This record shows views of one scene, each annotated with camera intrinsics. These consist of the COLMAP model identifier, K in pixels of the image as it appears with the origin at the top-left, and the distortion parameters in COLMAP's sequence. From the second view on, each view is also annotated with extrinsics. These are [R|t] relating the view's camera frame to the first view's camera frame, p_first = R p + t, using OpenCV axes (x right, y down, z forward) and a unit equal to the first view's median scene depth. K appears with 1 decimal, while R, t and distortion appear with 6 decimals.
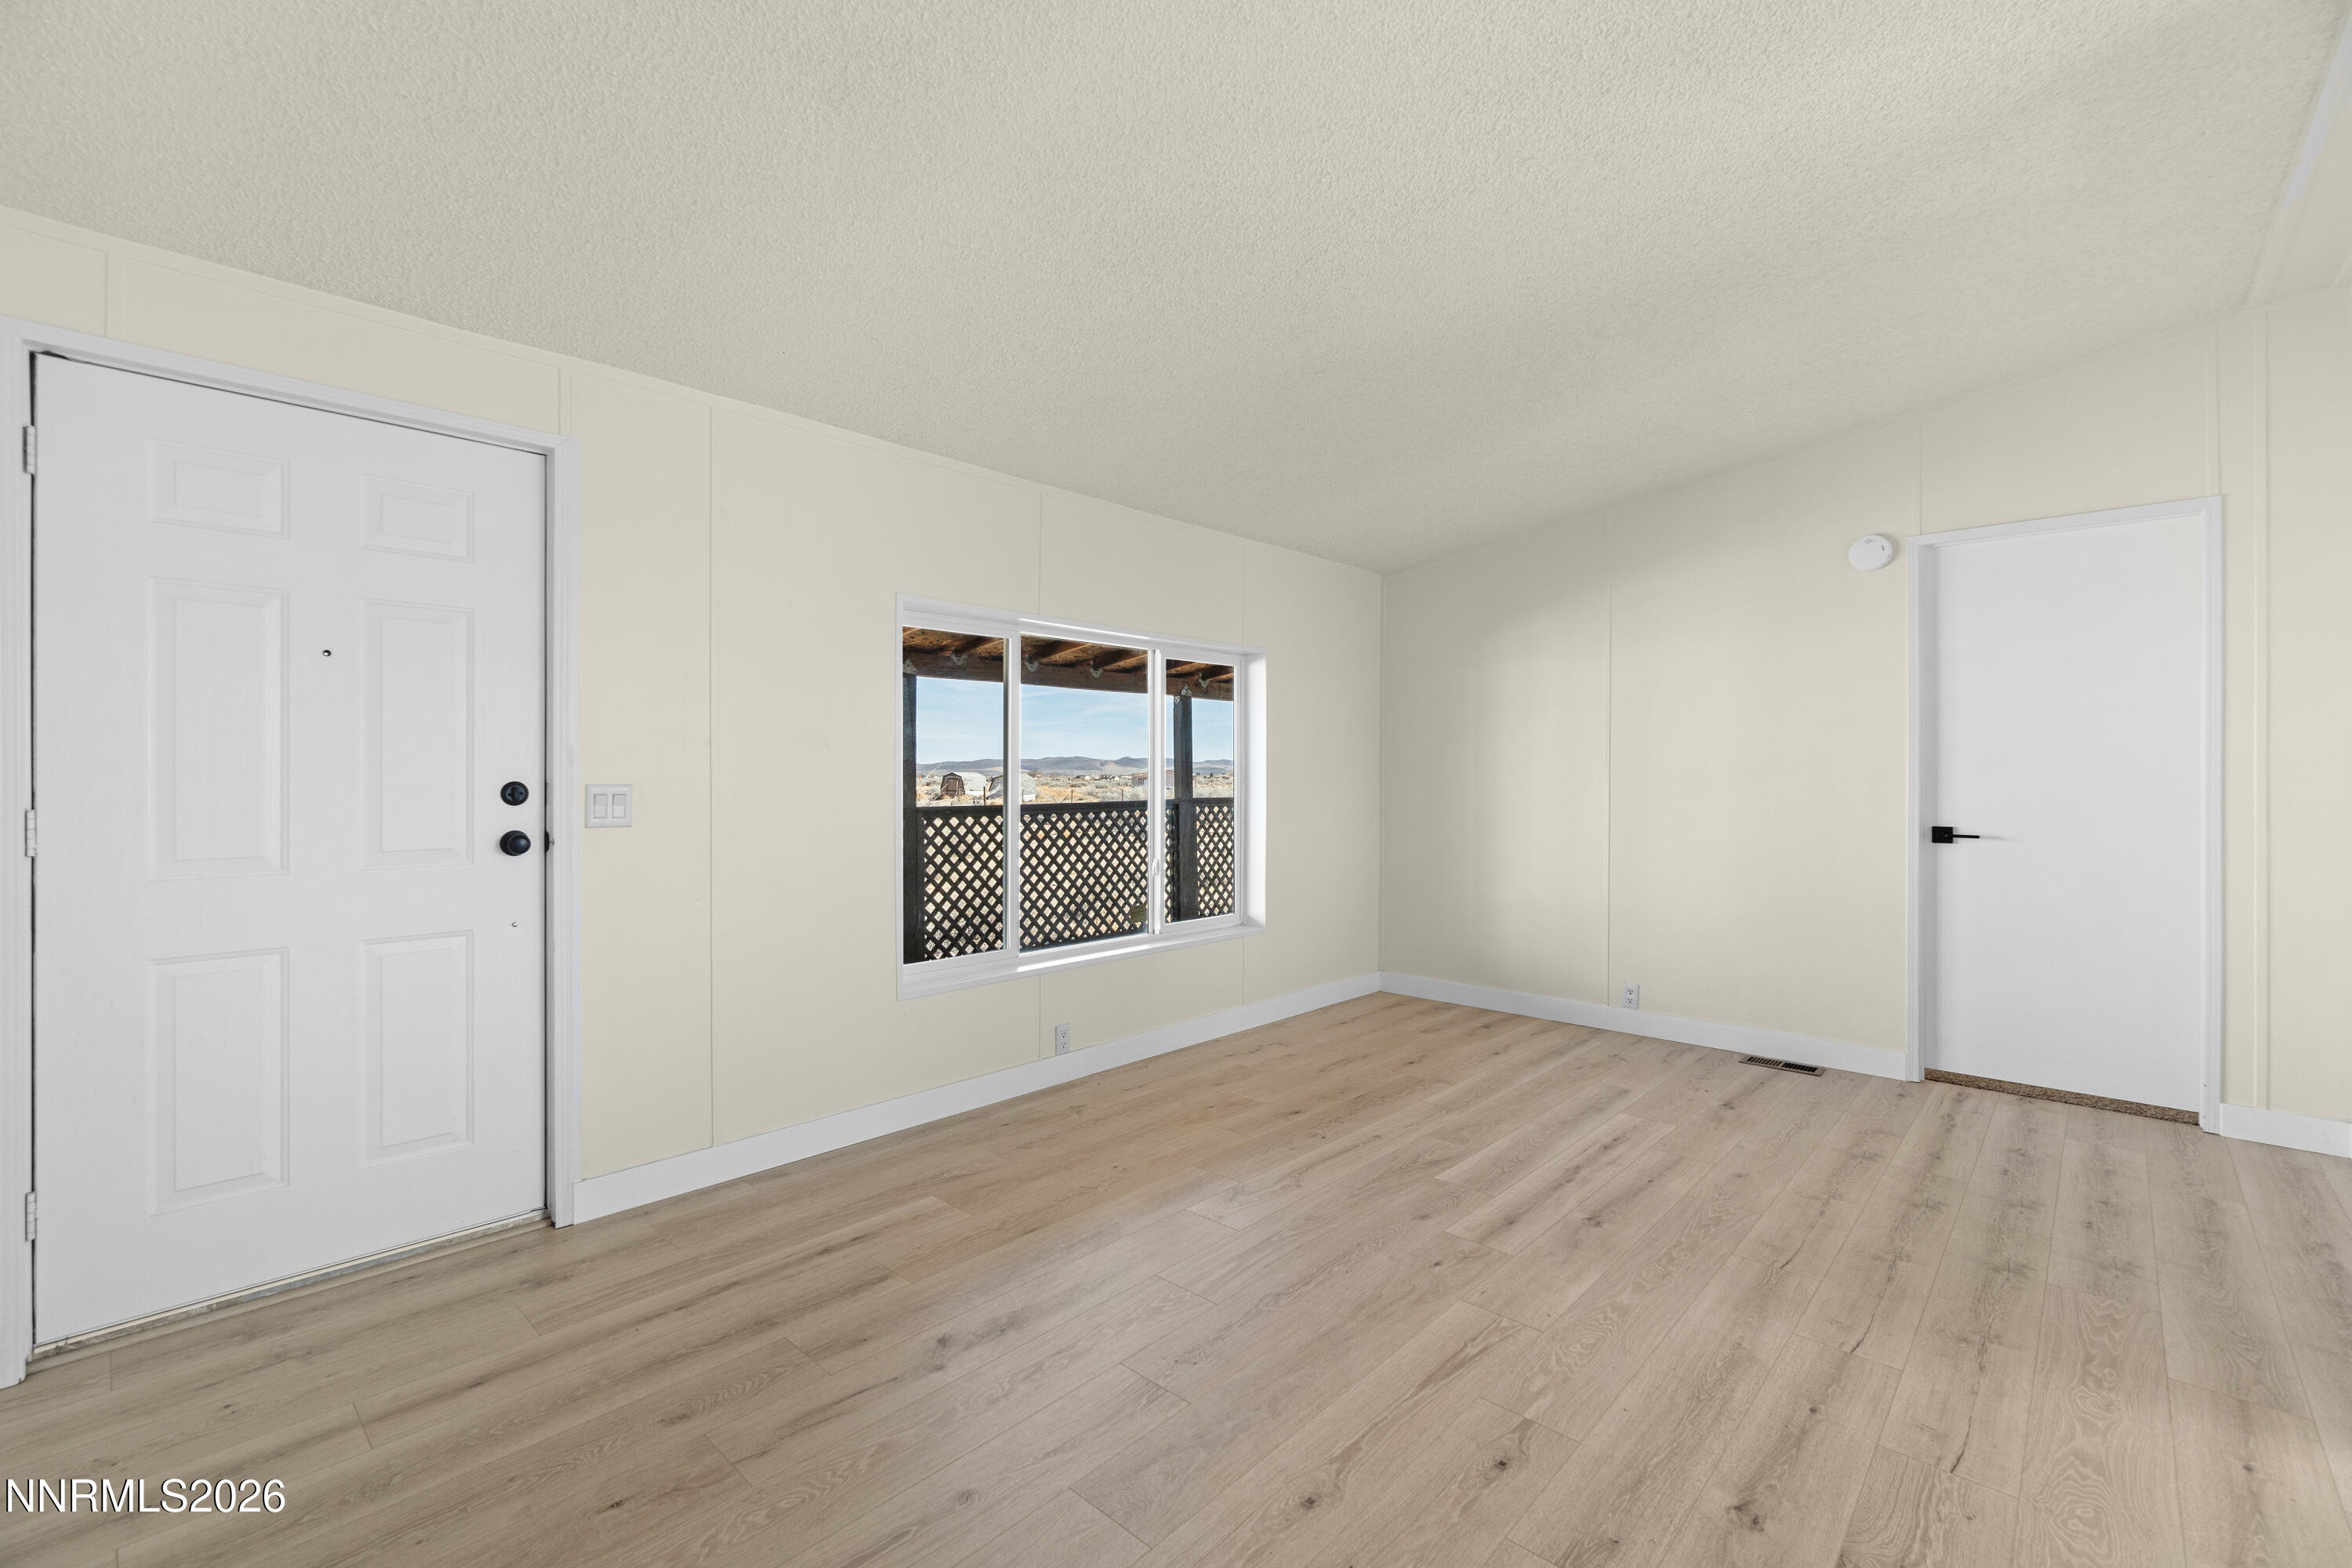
lens RADIAL K [[1013.5, 0, 1161.5], [0, 1013.5, 772.6], [0, 0, 1]] dist [-0.004402, 0.002965]
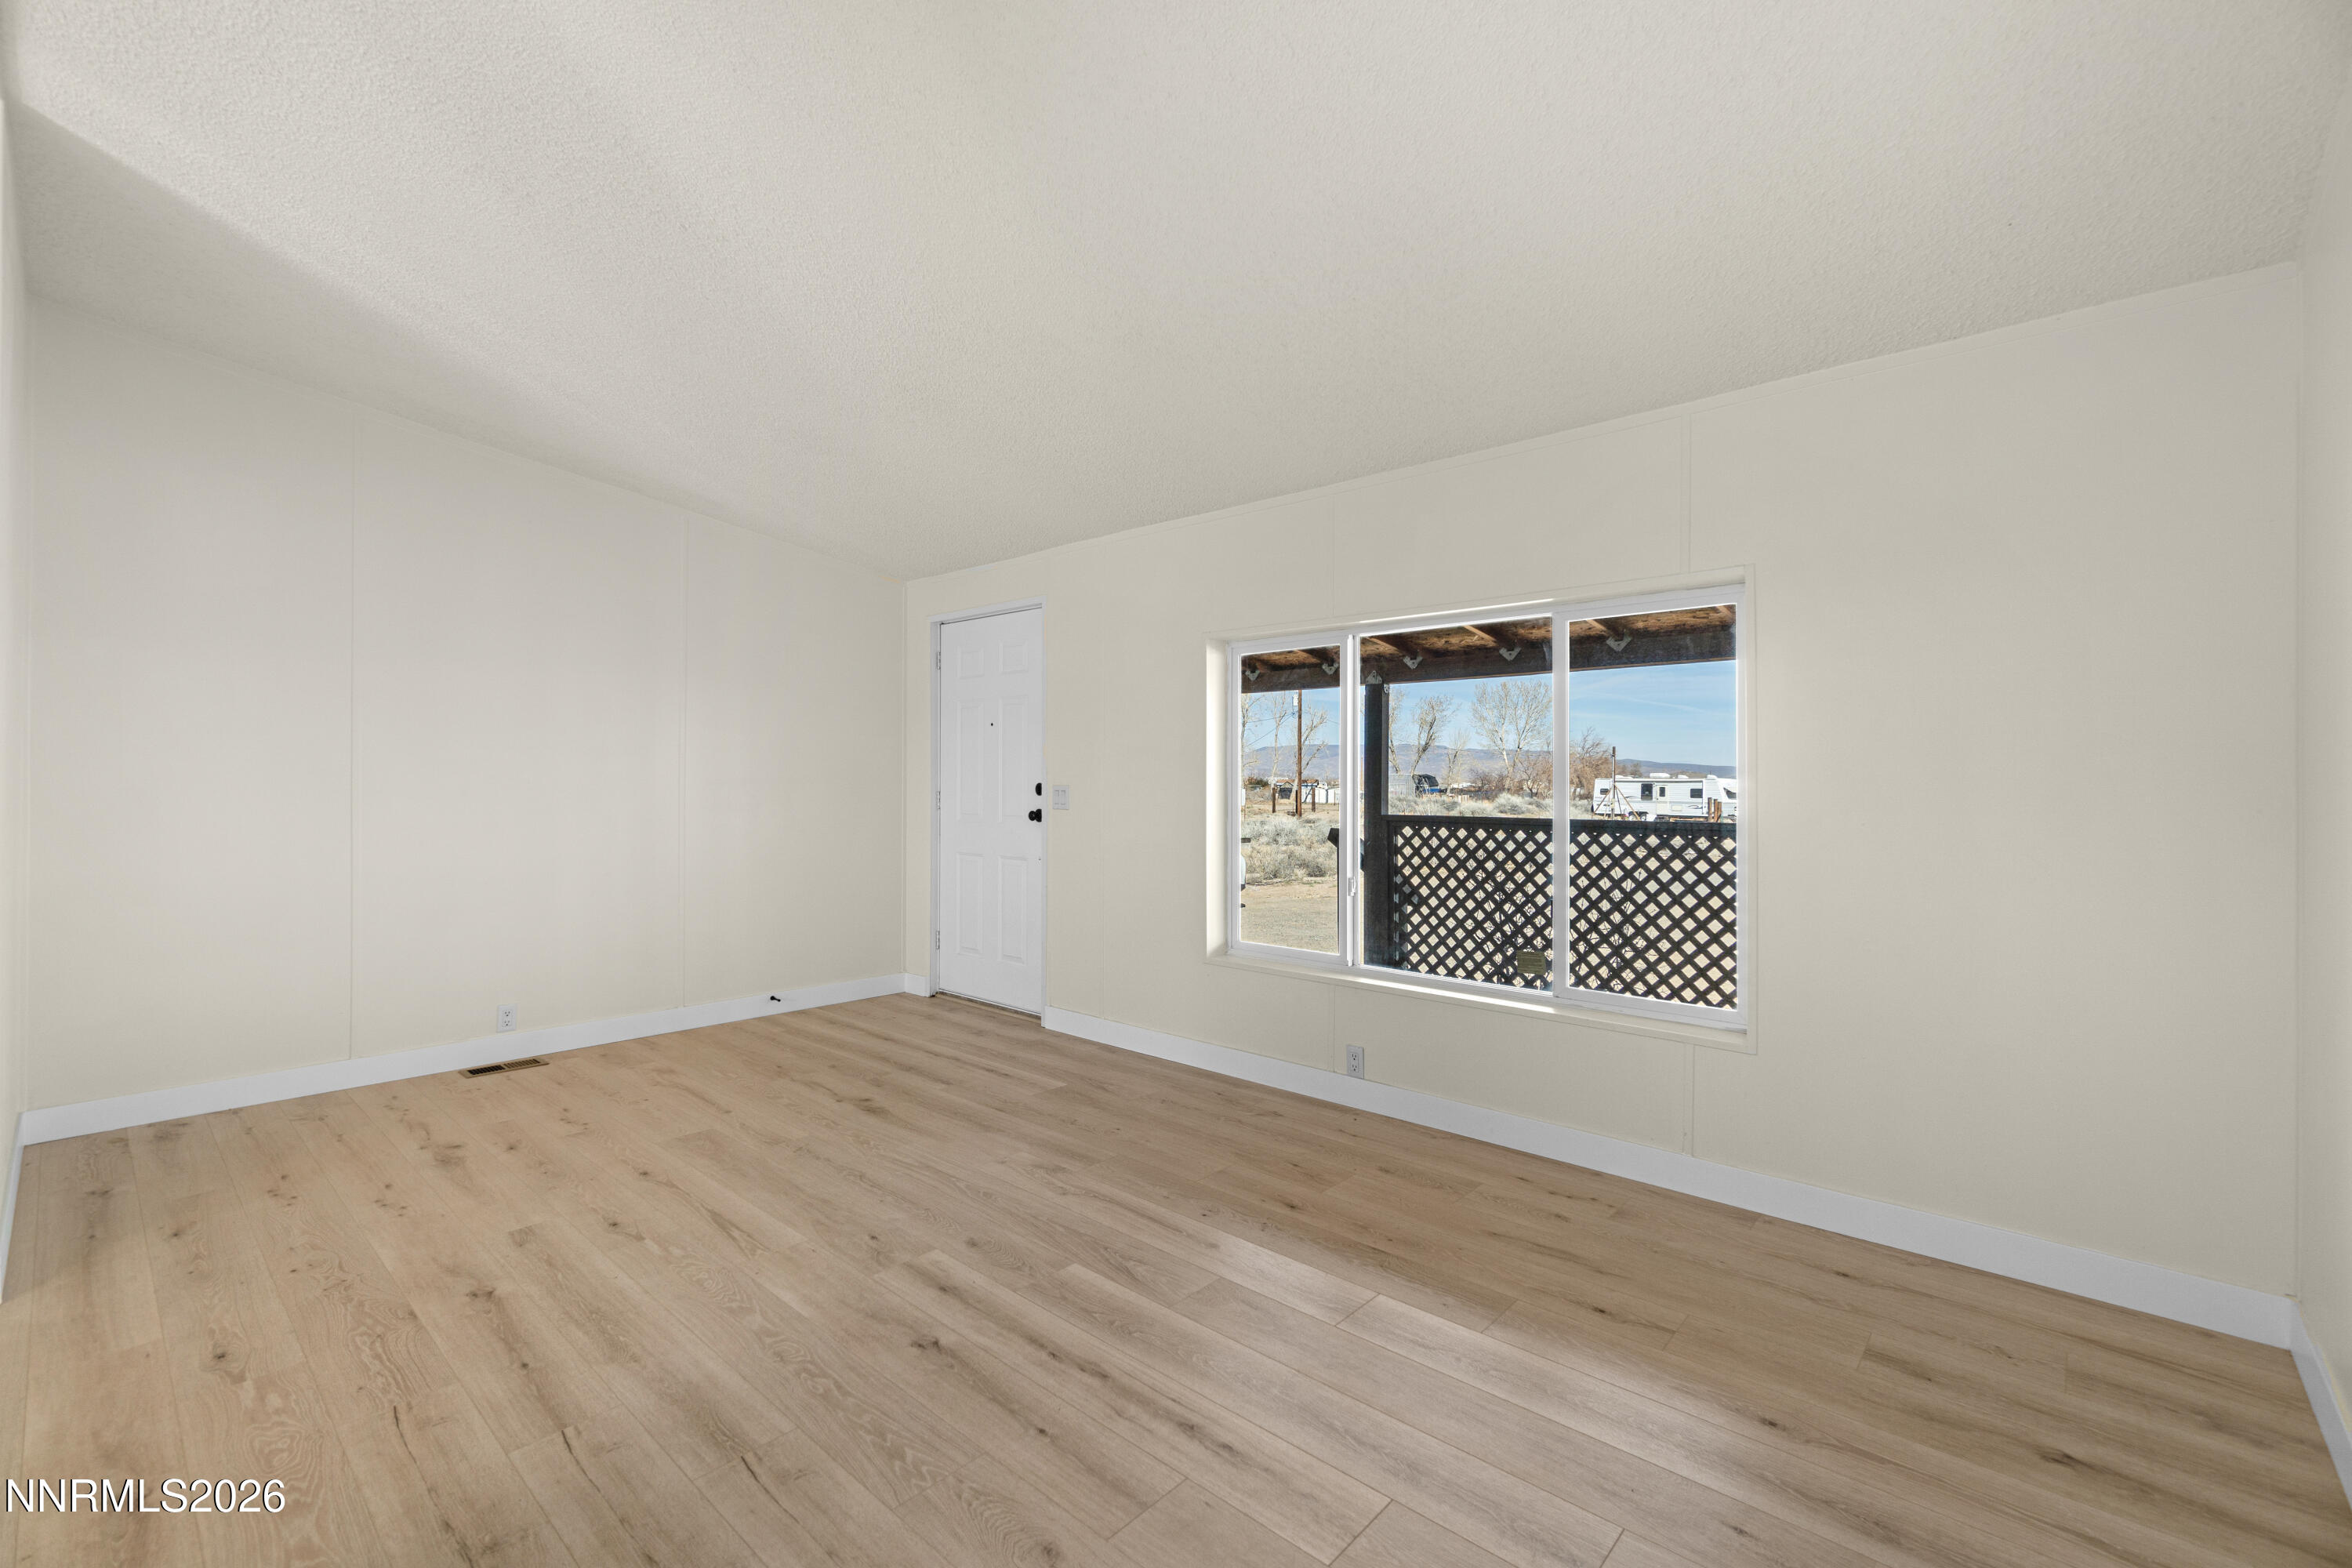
lens RADIAL K [[995.2, 0, 1170.8], [0, 995.2, 854.2], [0, 0, 1]] dist [-0.008618, 0.000449]
pose [[0.020086, 0.070043, -0.997342, 1.043971], [-0.004925, 0.997538, 0.069958, 0.005557], [0.999786, 0.003507, 0.020381, 1.039755]]
